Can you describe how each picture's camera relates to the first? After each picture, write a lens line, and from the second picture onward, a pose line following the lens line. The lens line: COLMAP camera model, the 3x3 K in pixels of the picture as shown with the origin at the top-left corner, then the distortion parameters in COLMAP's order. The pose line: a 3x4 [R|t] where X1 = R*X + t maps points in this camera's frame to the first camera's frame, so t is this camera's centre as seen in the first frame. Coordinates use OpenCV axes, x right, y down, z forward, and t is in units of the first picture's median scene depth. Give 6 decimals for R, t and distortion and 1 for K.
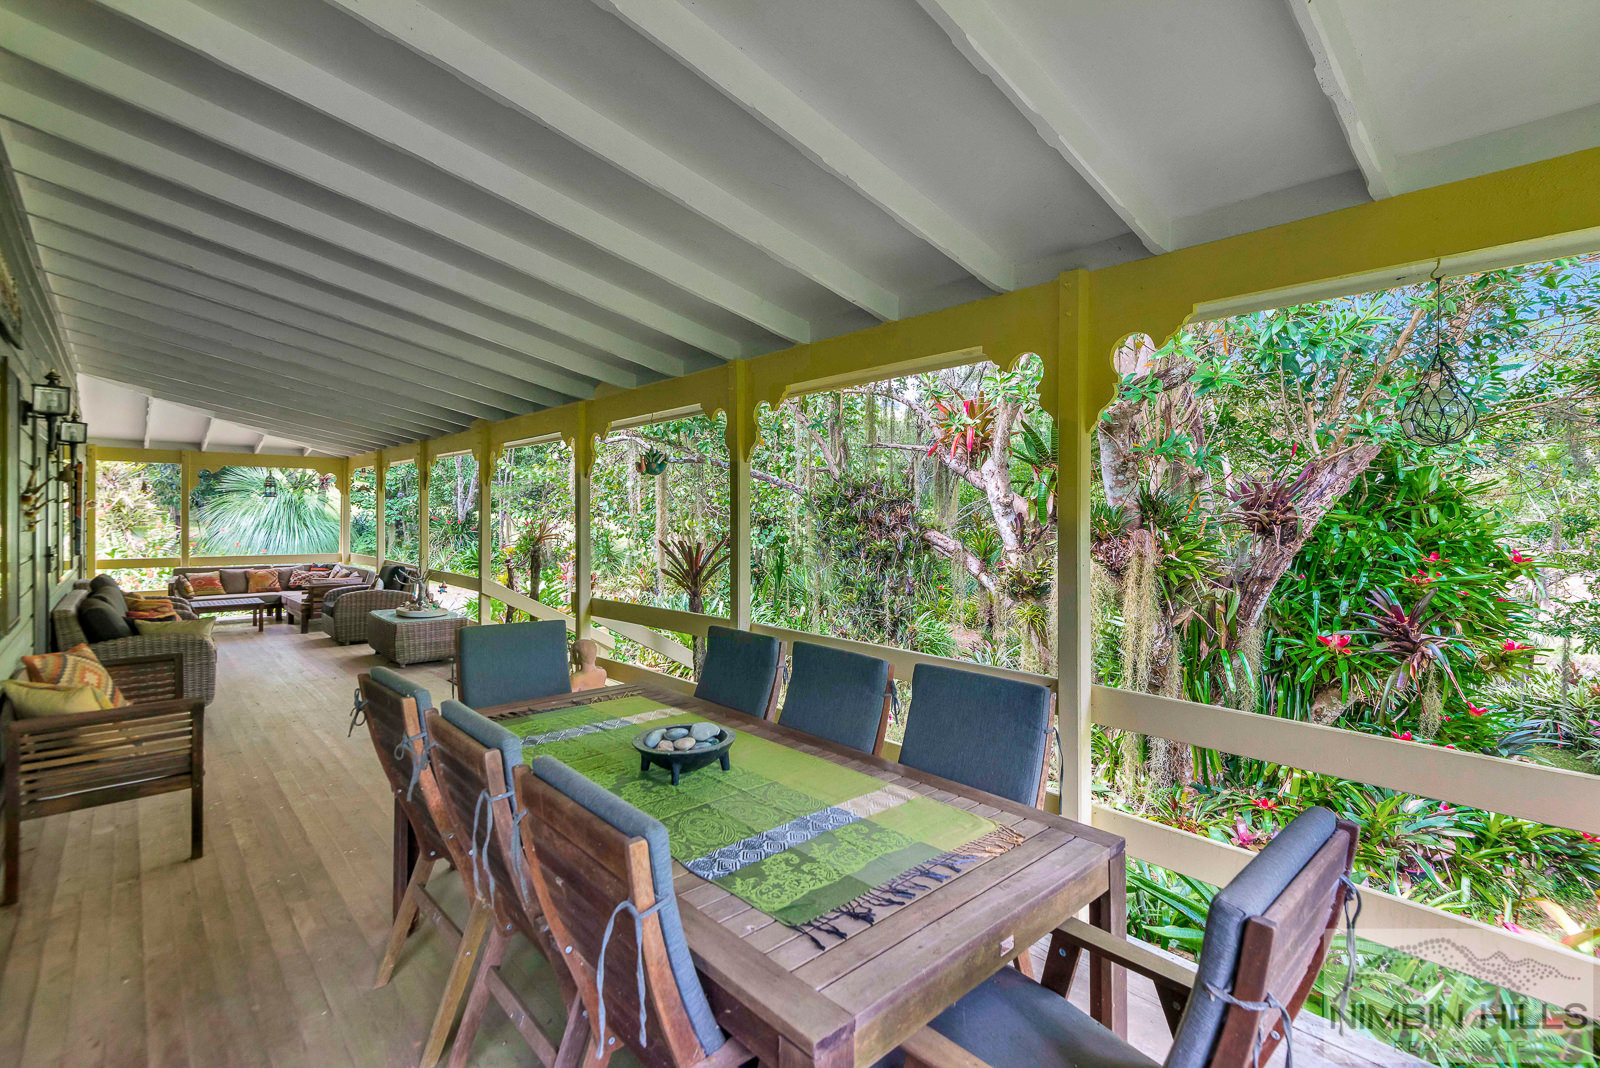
lens RADIAL K [[744.0, 0, 830.8], [0, 744.0, 512.2], [0, 0, 1]] dist [0.010074, -0.001994]
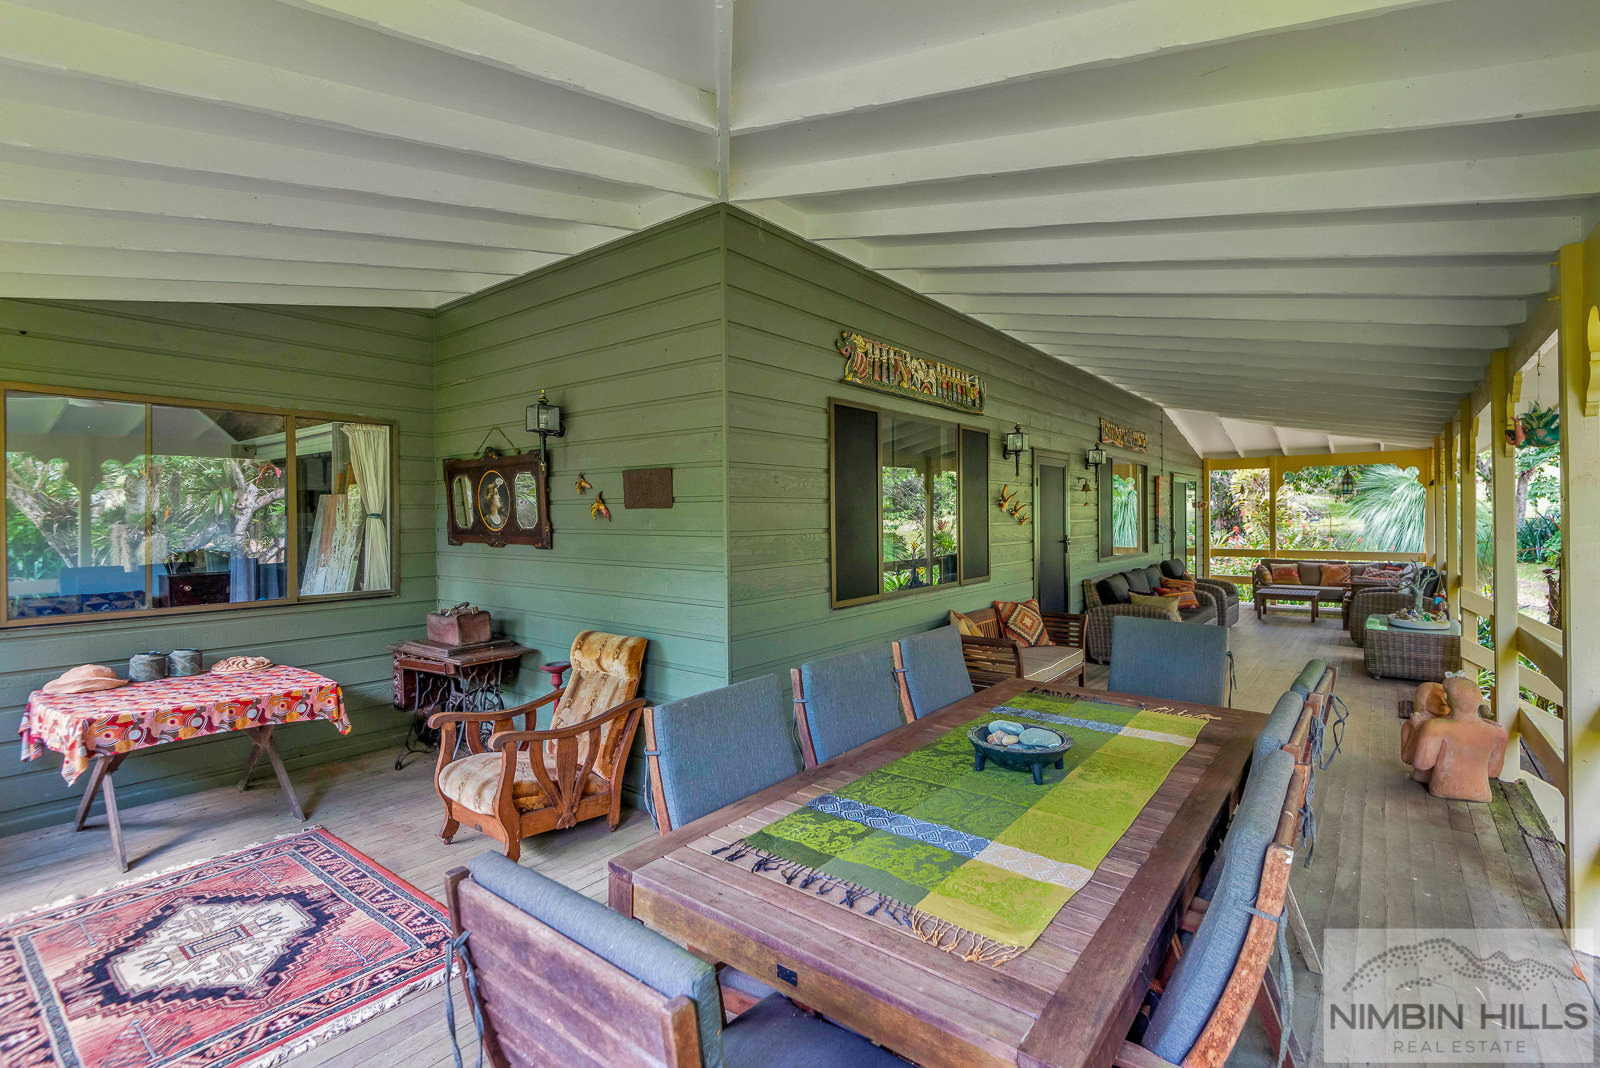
lens RADIAL K [[744.0, 0, 797.8], [0, 744.0, 523.5], [0, 0, 1]] dist [0.010074, -0.001994]
pose [[0.119784, 0.005720, -0.992783, 0.536845], [0.013466, 0.999882, 0.007385, 0.006327], [0.992709, -0.014253, 0.119693, 0.424965]]
